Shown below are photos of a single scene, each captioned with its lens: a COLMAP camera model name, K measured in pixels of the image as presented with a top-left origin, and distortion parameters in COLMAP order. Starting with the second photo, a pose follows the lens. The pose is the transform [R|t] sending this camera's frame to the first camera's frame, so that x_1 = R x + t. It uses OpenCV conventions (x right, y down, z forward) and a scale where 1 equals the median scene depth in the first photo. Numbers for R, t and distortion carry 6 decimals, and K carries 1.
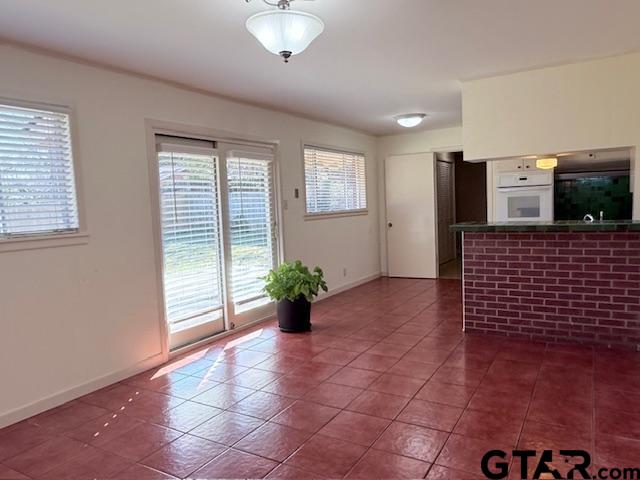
lens RADIAL K [[450.0, 0, 320.0], [0, 450.0, 240.0], [0, 0, 1]] dist [0.009049, 0.001718]
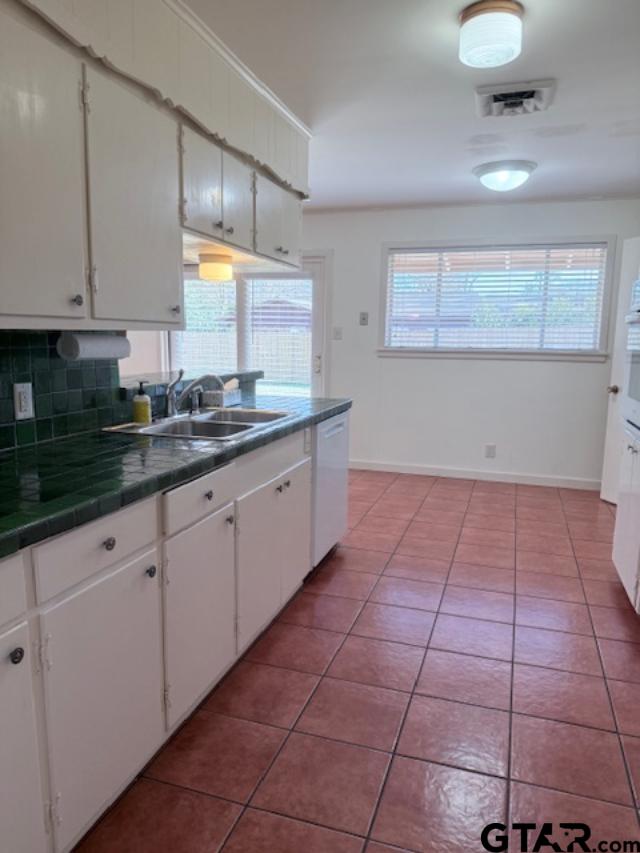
lens RADIAL K [[599.7, 0, 318.6], [0, 599.7, 433.7], [0, 0, 1]] dist [0.009049, 0.001718]
pose [[0.210744, 0.198663, -0.957142, 0.975737], [-0.105258, 0.978051, 0.179827, -0.095106], [0.971858, 0.062850, 0.227029, 0.763211]]
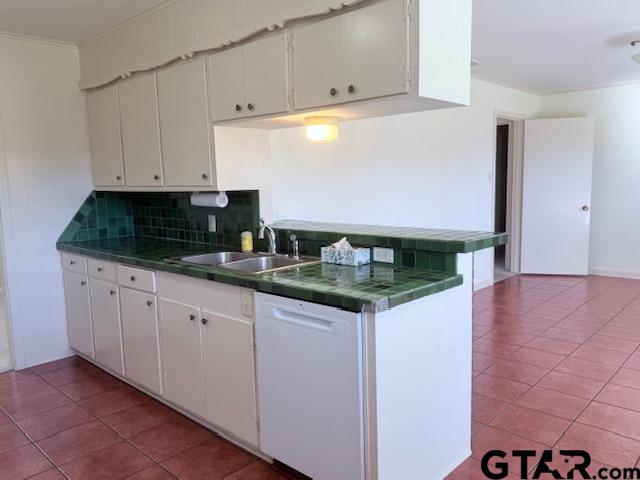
lens RADIAL K [[493.9, 0, 320.0], [0, 493.9, 240.0], [0, 0, 1]] dist [0.095072, -0.185335]
pose [[-0.973283, 0.034592, 0.226989, 0.288950], [0.080139, 0.977596, 0.194640, -0.123324], [-0.215171, 0.207630, -0.954249, 1.267175]]
